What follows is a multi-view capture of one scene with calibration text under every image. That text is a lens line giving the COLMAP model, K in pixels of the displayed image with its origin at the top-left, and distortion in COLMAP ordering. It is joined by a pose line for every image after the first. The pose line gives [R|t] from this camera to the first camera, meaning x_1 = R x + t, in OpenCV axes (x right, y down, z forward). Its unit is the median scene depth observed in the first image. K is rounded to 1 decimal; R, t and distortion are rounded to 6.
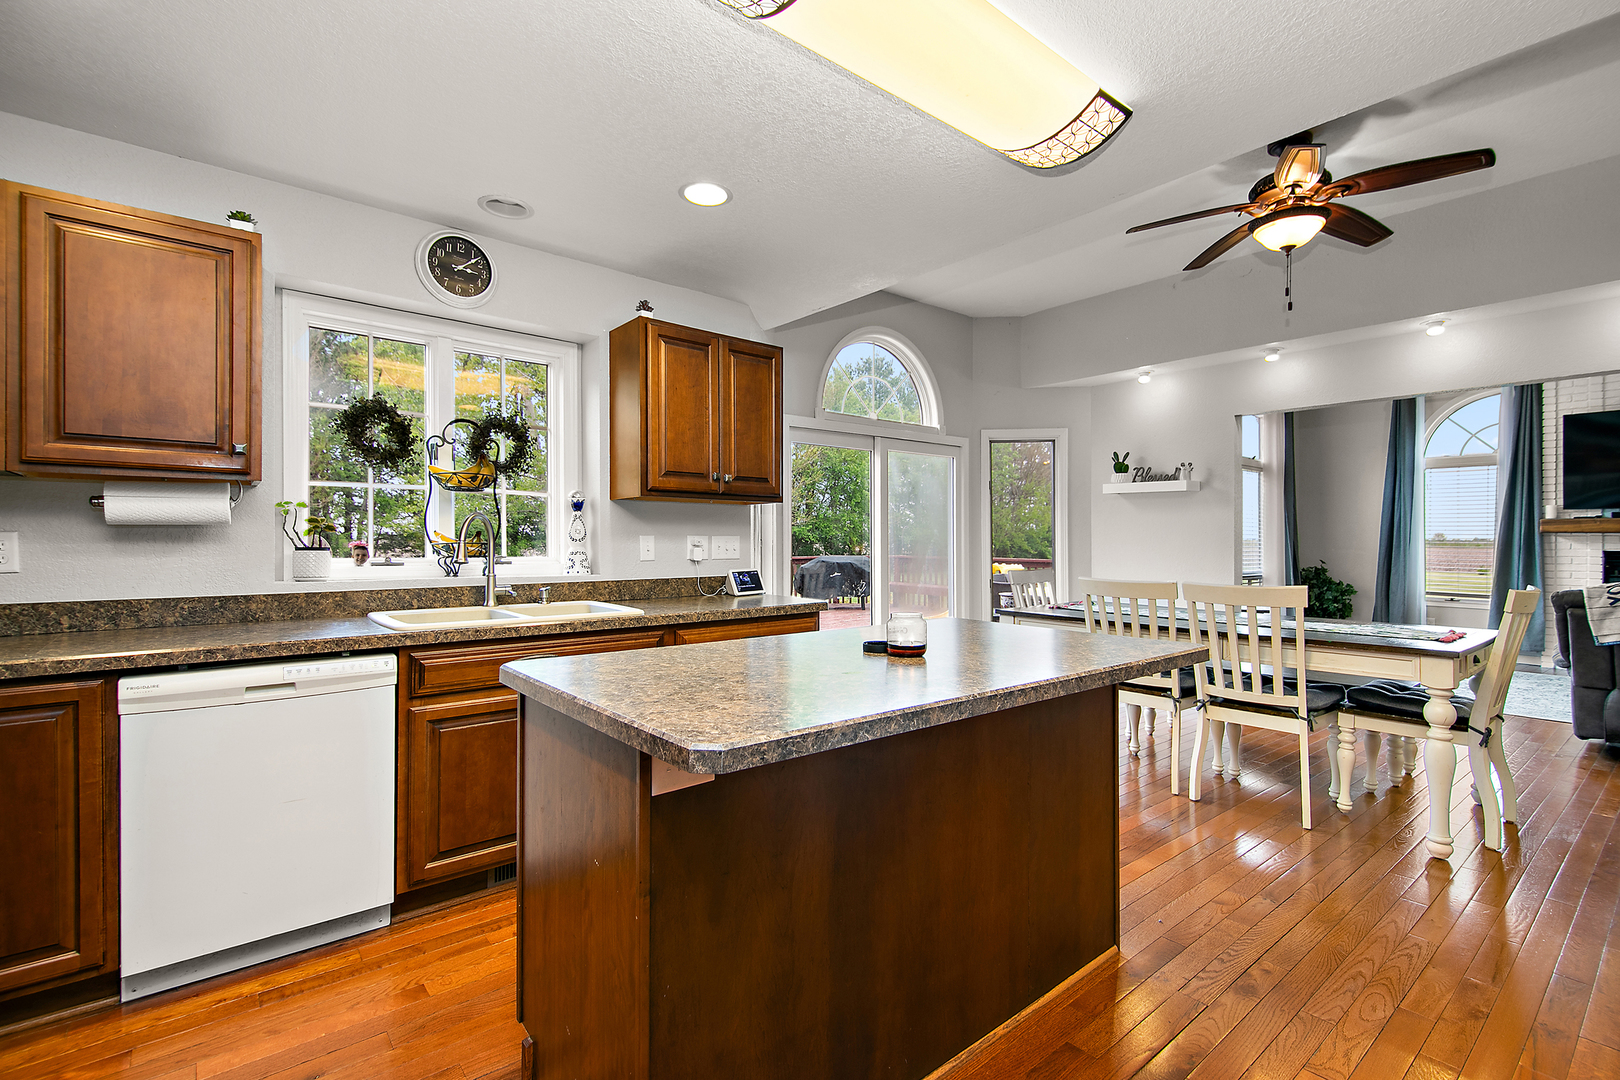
lens RADIAL K [[733.9, 0, 822.8], [0, 733.9, 543.4], [0, 0, 1]] dist [0.017272, -0.007087]
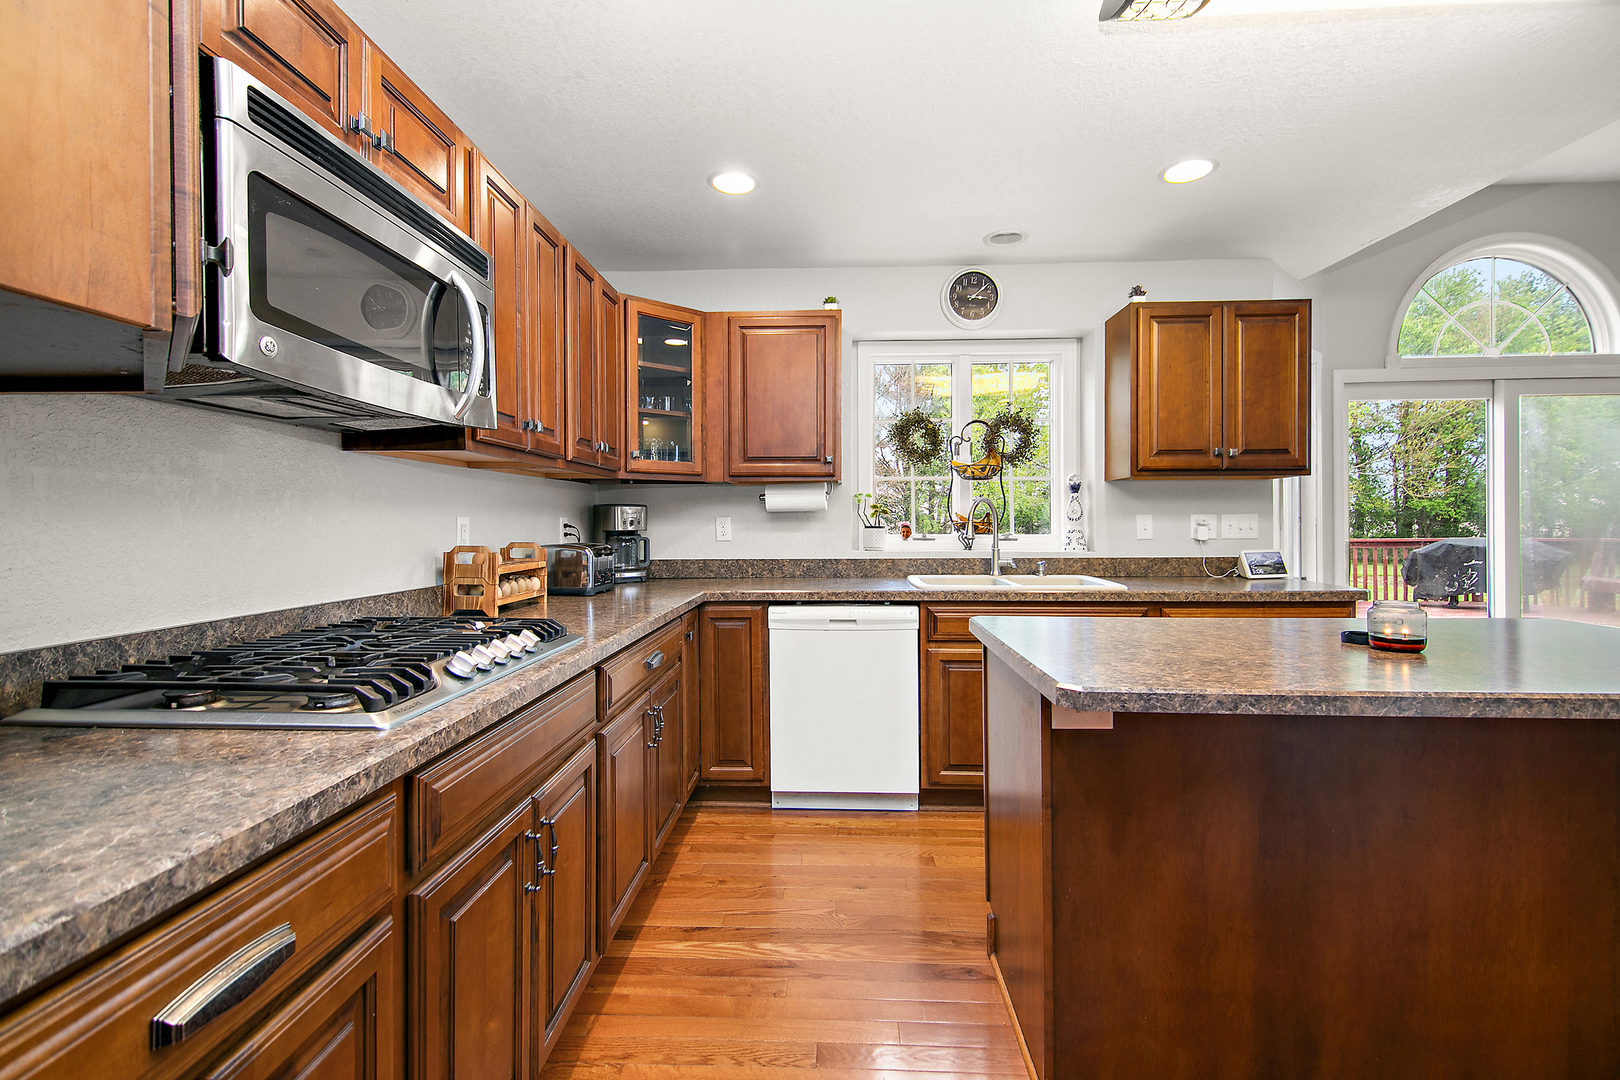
lens RADIAL K [[733.9, 0, 807.8], [0, 733.9, 531.5], [0, 0, 1]] dist [0.017272, -0.007087]
pose [[0.731120, 0.004457, -0.682234, 0.168623], [0.003578, 0.999940, 0.010367, 0.000810], [0.682239, -0.010021, 0.731060, -0.094518]]
